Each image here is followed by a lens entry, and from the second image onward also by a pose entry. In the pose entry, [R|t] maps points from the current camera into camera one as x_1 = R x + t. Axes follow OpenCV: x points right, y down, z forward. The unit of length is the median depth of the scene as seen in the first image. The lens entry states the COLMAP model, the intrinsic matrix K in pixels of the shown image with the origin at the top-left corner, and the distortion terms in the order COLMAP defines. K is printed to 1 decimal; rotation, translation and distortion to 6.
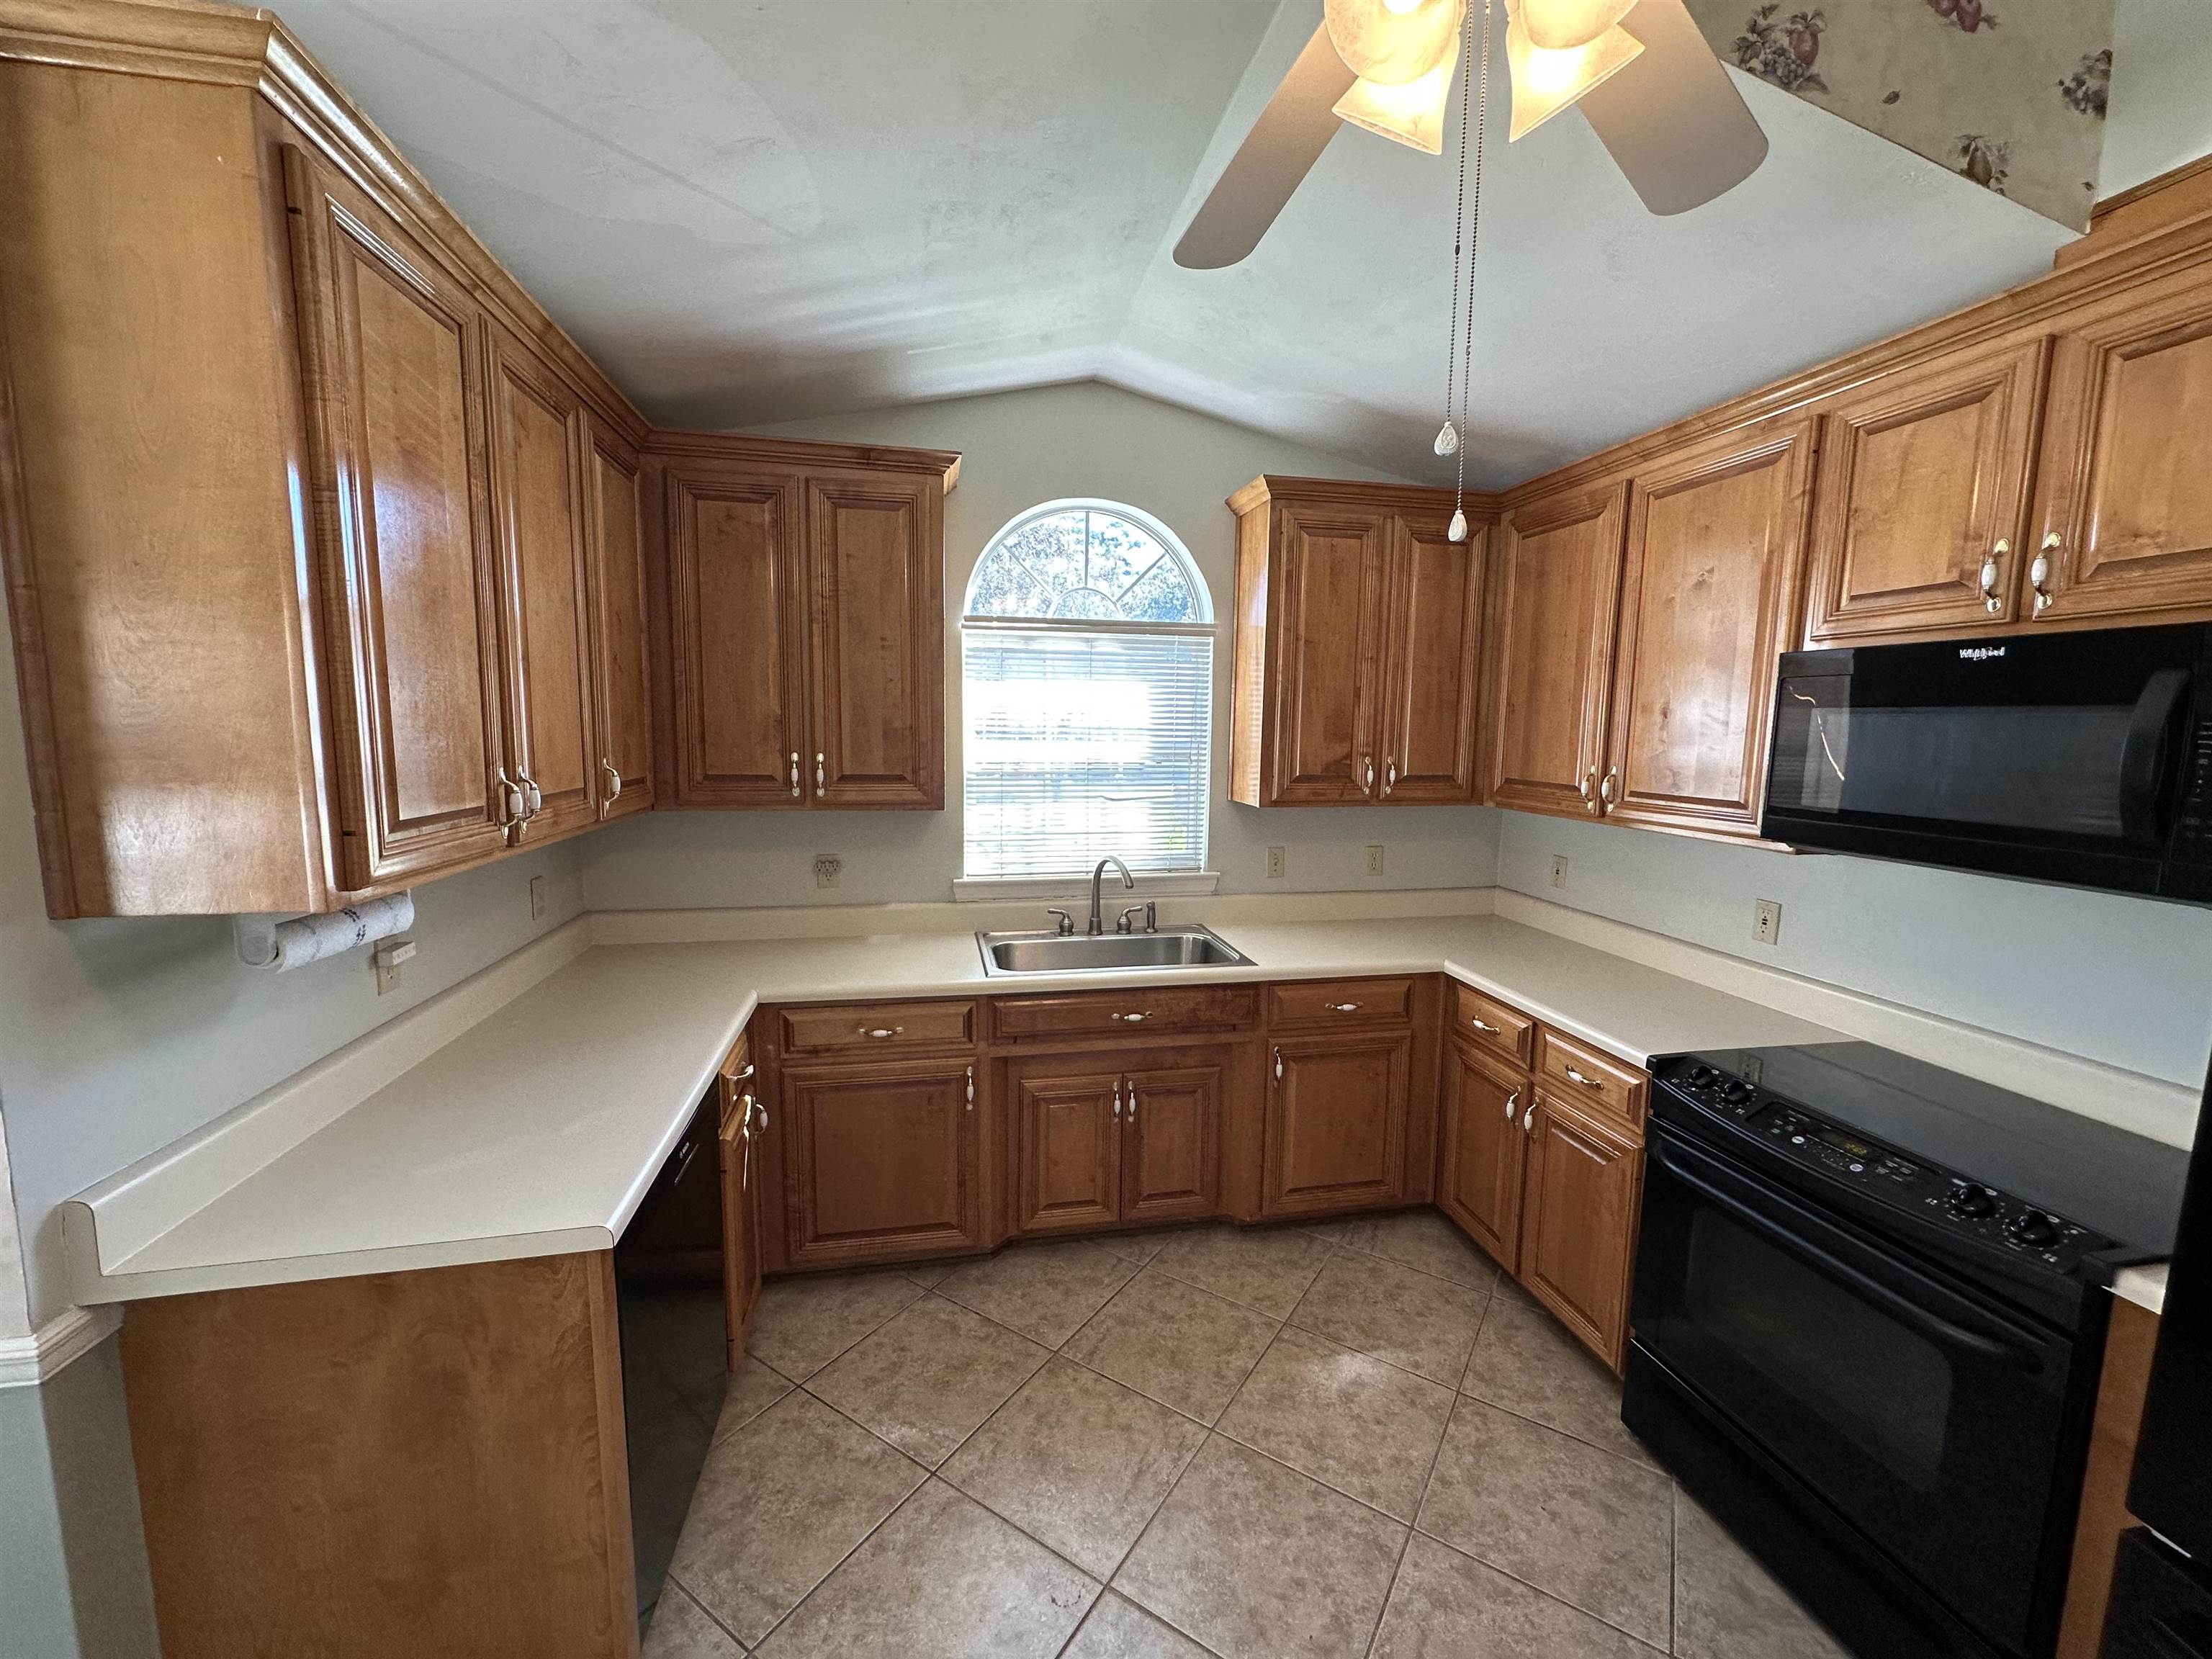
lens RADIAL K [[877.1, 0, 1106.0], [0, 877.1, 829.5], [0, 0, 1]] dist [-0.001385, -0.000195]
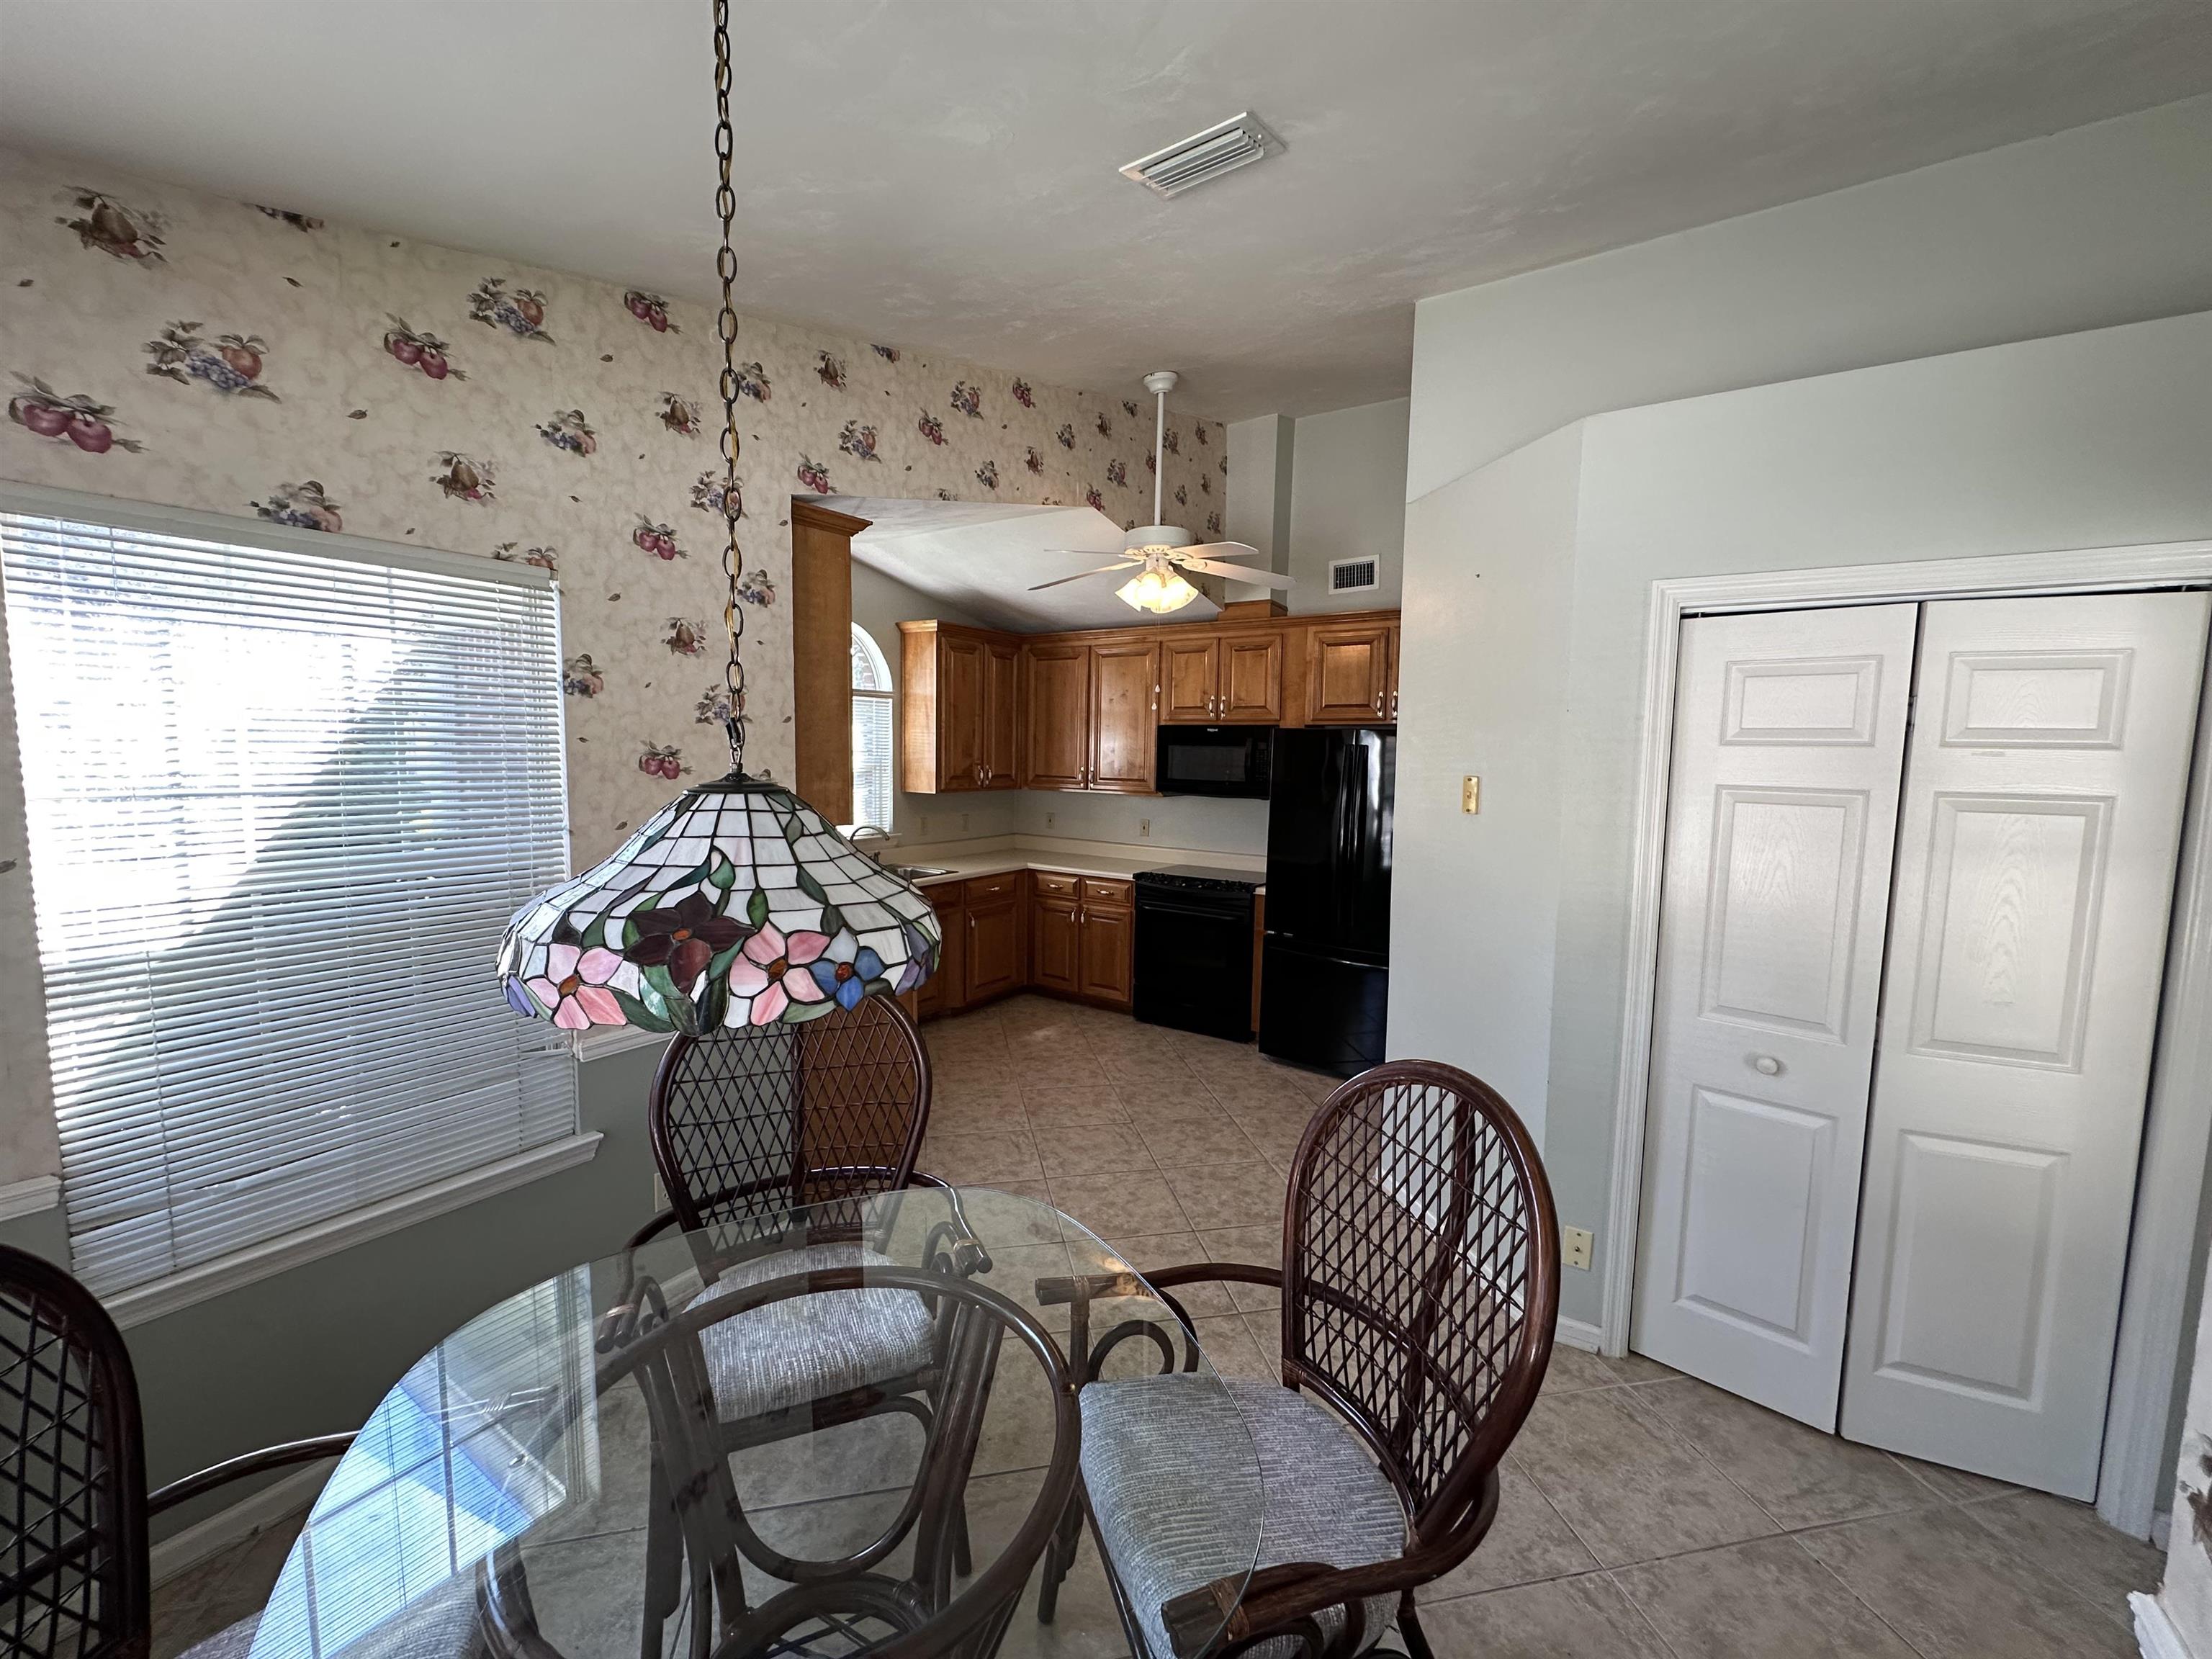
lens RADIAL K [[880.0, 0, 1106.0], [0, 880.0, 829.5], [0, 0, 1]] dist [0.002473, 0.000070]
pose [[0.711396, -0.067595, 0.699533, -1.018714], [0.078951, 0.996750, 0.016025, 0.057463], [-0.698343, 0.043828, 0.714420, -0.676244]]
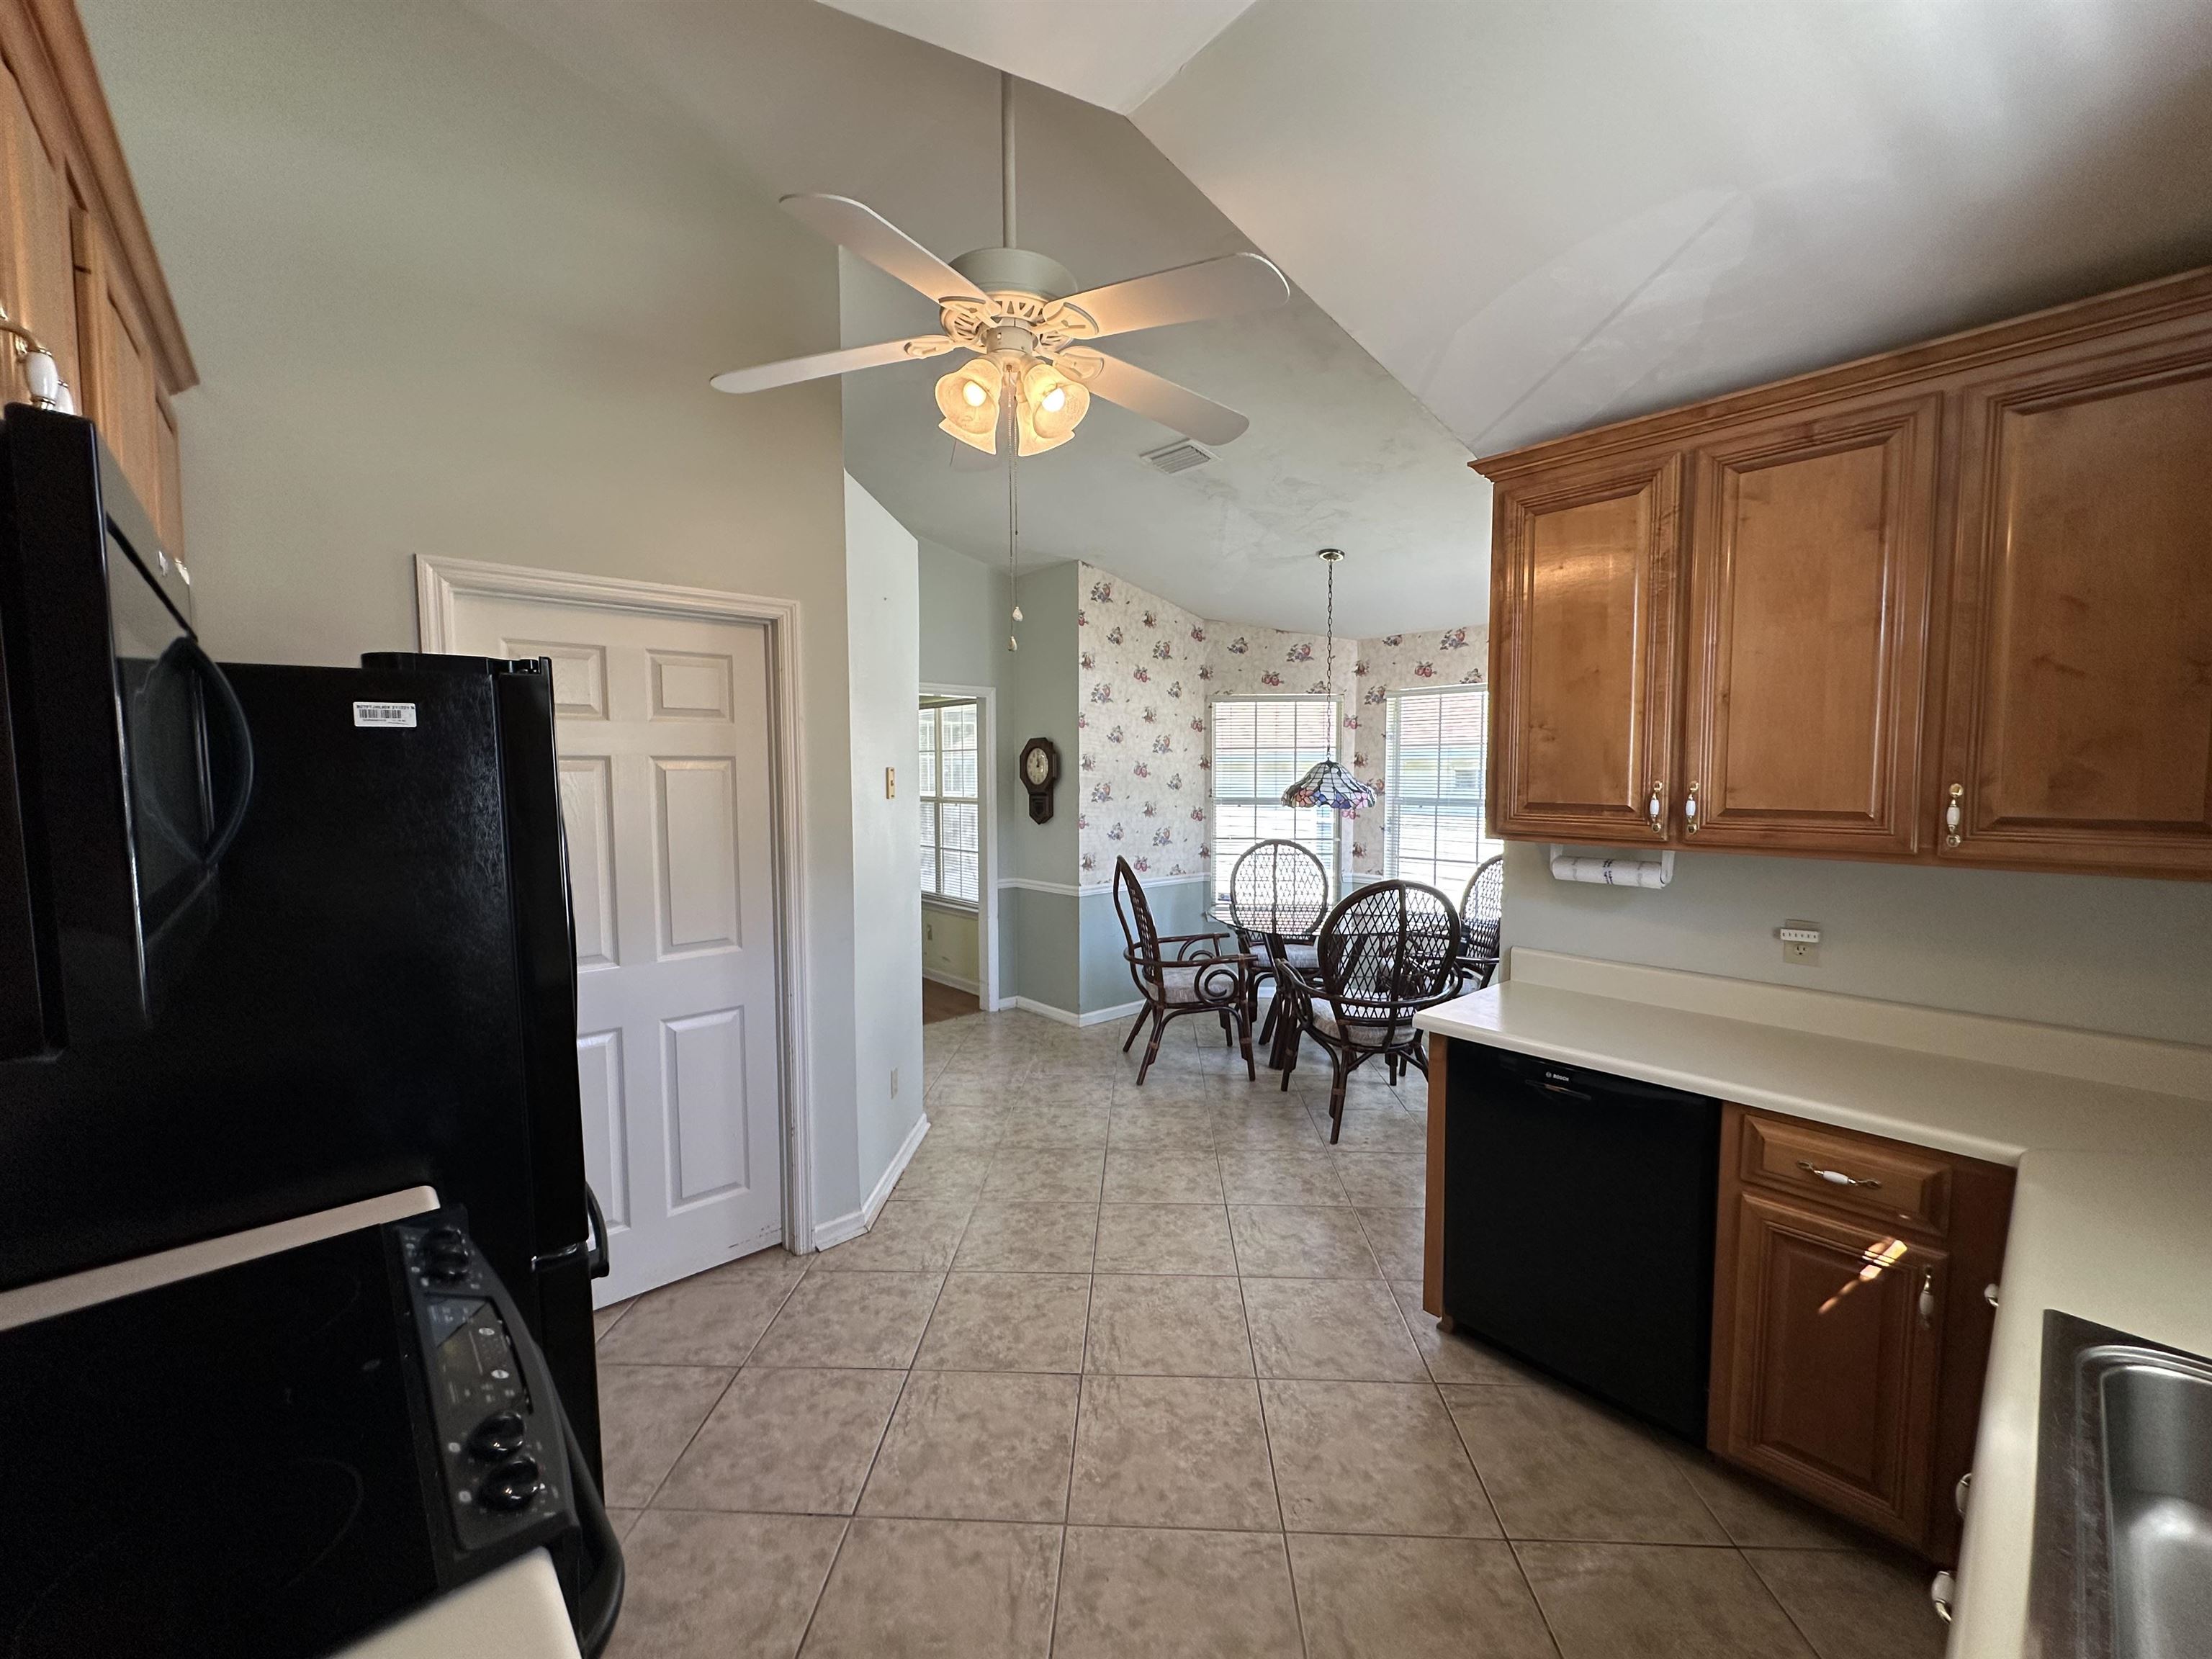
lens RADIAL K [[877.1, 0, 1106.0], [0, 877.1, 829.5], [0, 0, 1]] dist [-0.001385, -0.000195]
pose [[-0.863360, 0.024121, -0.504012, 0.466941], [-0.068570, 0.983982, 0.164550, -0.101370], [0.499908, 0.176626, -0.847877, 1.079171]]
